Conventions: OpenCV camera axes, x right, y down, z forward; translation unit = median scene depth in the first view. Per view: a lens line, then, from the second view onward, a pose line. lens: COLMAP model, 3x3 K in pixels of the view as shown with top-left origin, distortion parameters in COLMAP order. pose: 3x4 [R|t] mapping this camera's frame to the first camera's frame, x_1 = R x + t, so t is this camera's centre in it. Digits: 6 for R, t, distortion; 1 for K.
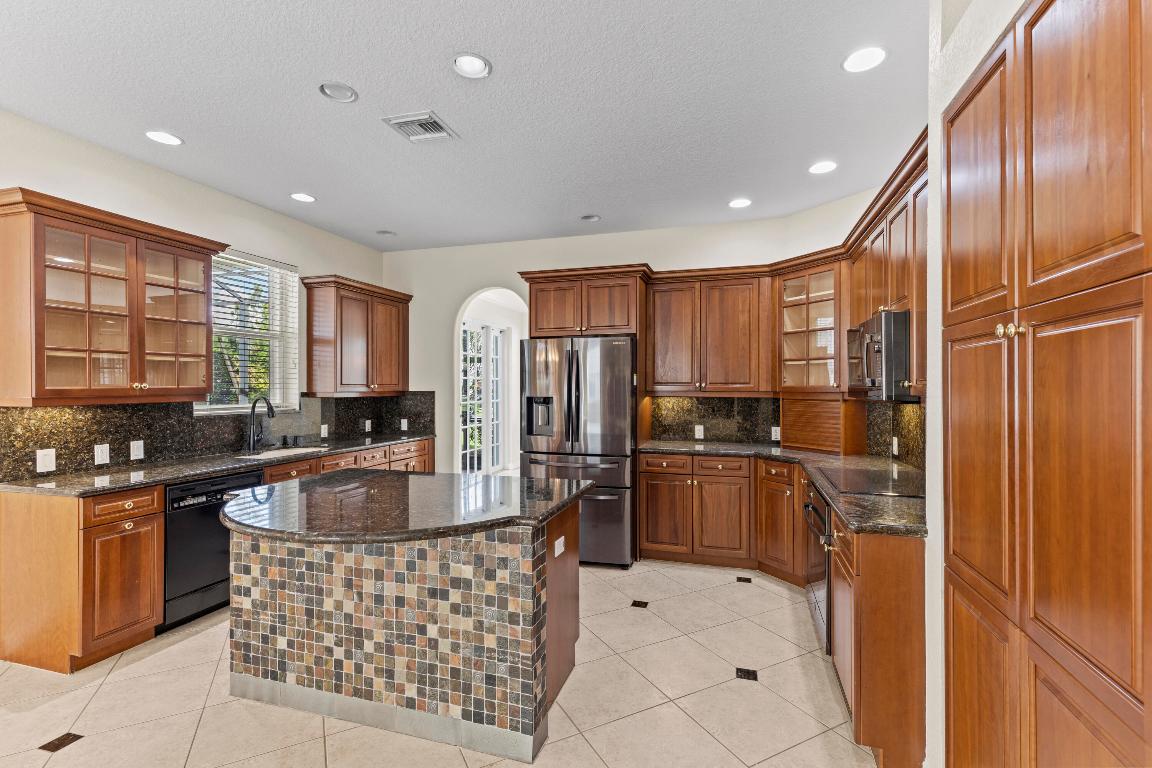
lens RADIAL K [[519.4, 0, 577.5], [0, 519.4, 386.1], [0, 0, 1]] dist [0.001775, -0.001359]
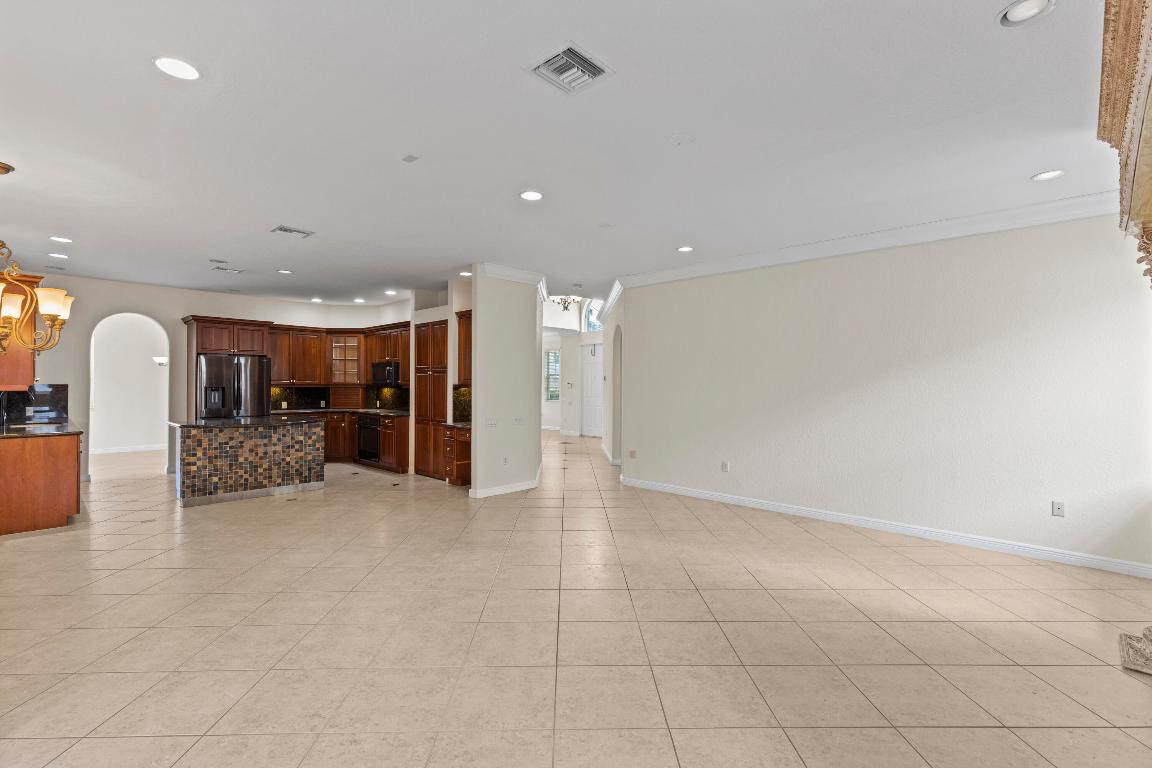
lens RADIAL K [[519.4, 0, 577.5], [0, 519.4, 386.1], [0, 0, 1]] dist [0.001775, -0.001359]
pose [[0.459233, 0.000045, 0.888316, -2.113026], [-0.005539, 0.999981, 0.002812, 0.009473], [-0.888298, -0.006212, 0.459225, -1.862620]]
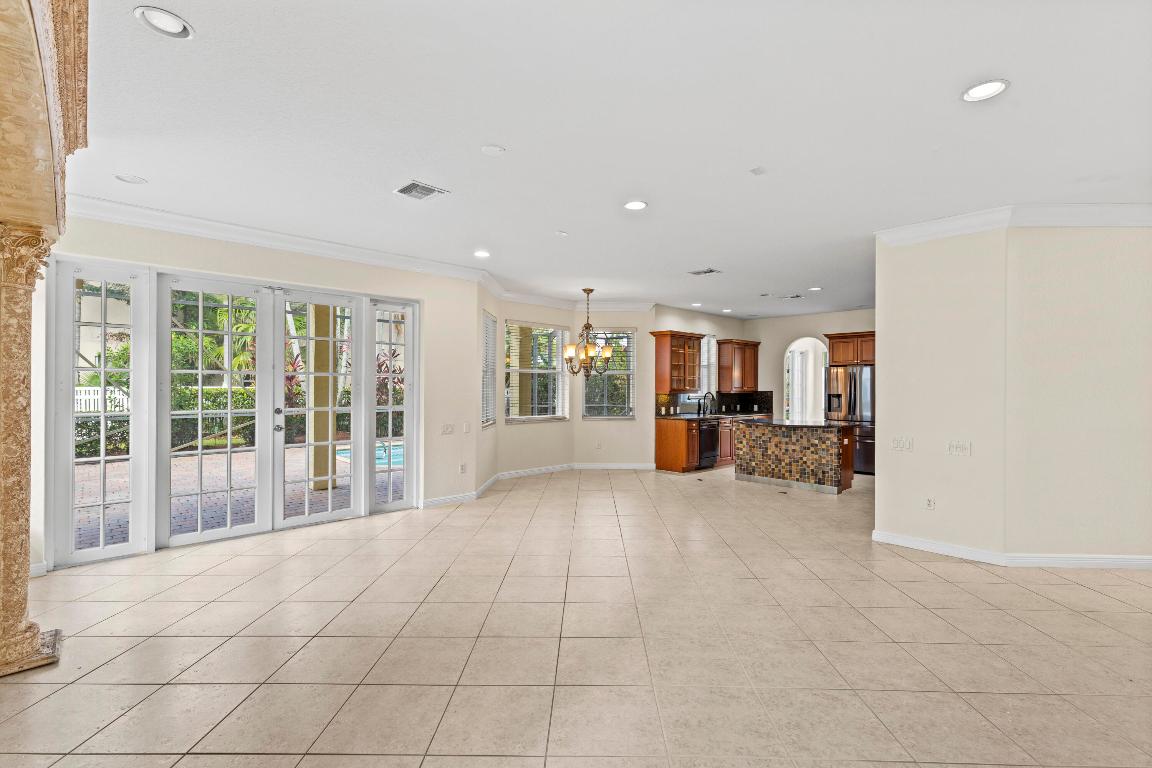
lens RADIAL K [[508.0, 0, 576.0], [0, 508.0, 384.0], [0, 0, 1]] dist [0.002780, -0.000067]
pose [[0.868961, 0.004208, -0.494863, 0.068934], [-0.007171, 0.999966, -0.004090, -0.007433], [0.494829, 0.007103, 0.868961, -2.550403]]
